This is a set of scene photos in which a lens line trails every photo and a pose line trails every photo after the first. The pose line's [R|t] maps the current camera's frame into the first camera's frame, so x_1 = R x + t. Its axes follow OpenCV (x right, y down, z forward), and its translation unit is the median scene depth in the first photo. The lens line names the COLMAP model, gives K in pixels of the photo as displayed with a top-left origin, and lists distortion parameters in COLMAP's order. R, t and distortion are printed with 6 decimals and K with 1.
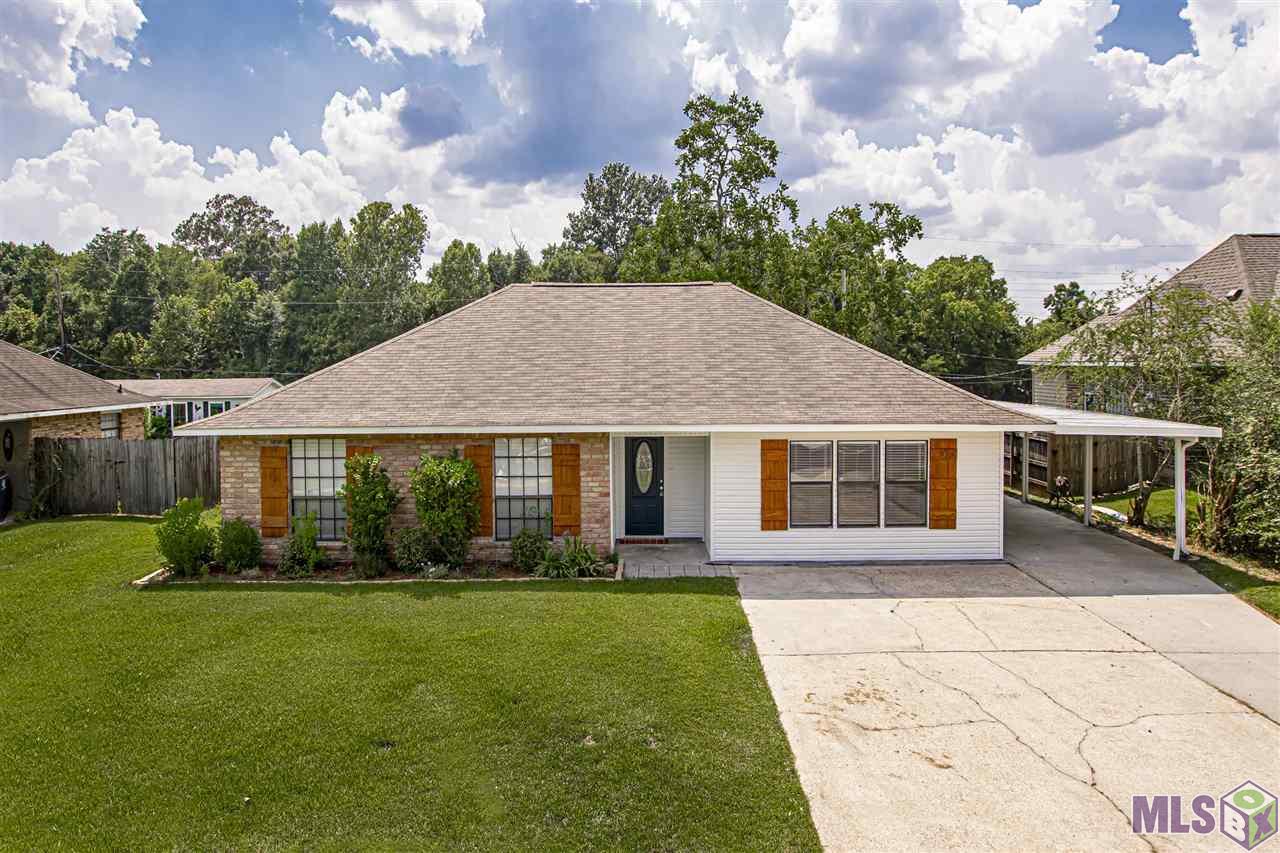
lens RADIAL K [[567.7, 0, 642.8], [0, 567.7, 382.3], [0, 0, 1]] dist [-0.000330, -0.000281]
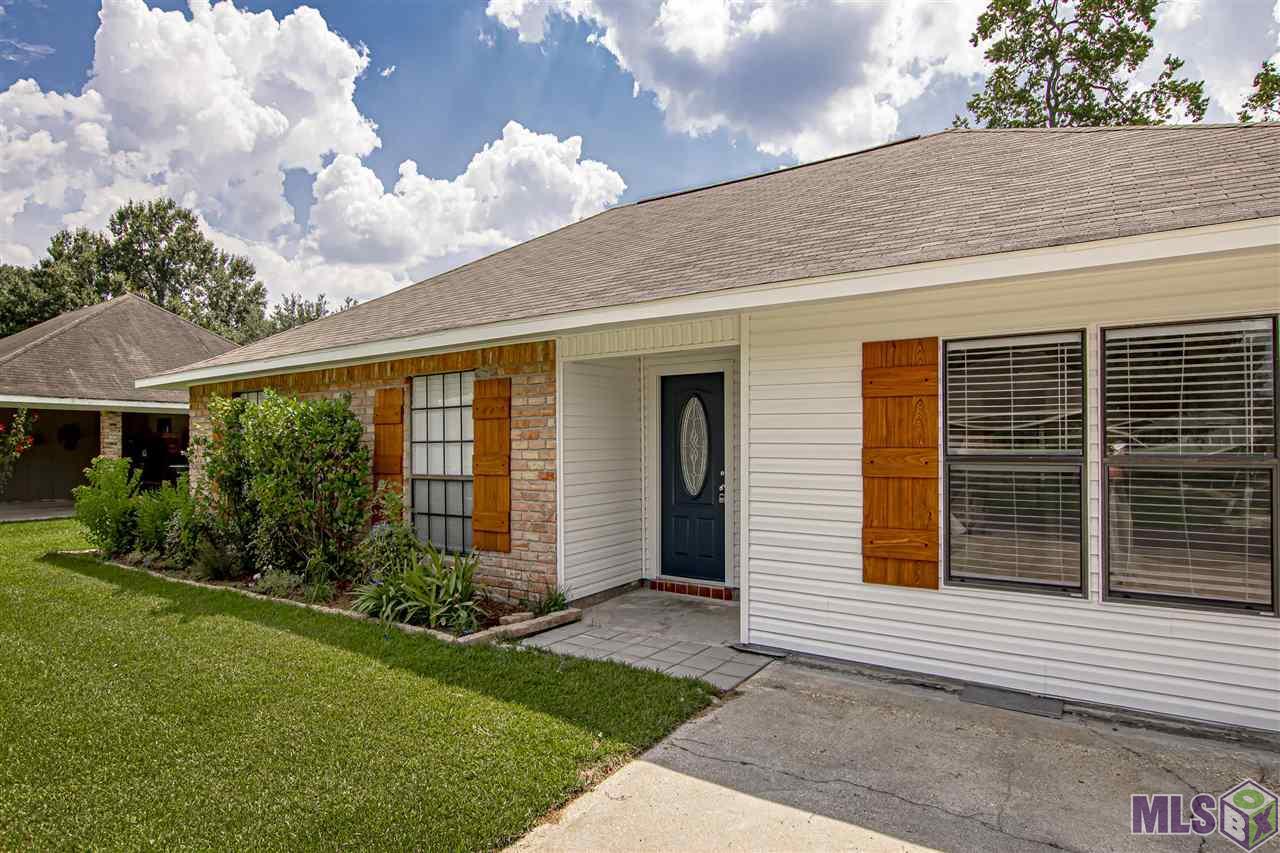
lens RADIAL K [[631.4, 0, 640.0], [0, 631.4, 426.5], [0, 0, 1]] dist [-0.003473, -0.000197]
pose [[0.874474, -0.001380, -0.485070, 0.277196], [-0.003769, 0.999946, -0.009640, 0.158976], [0.485057, 0.010258, 0.874422, 0.548957]]
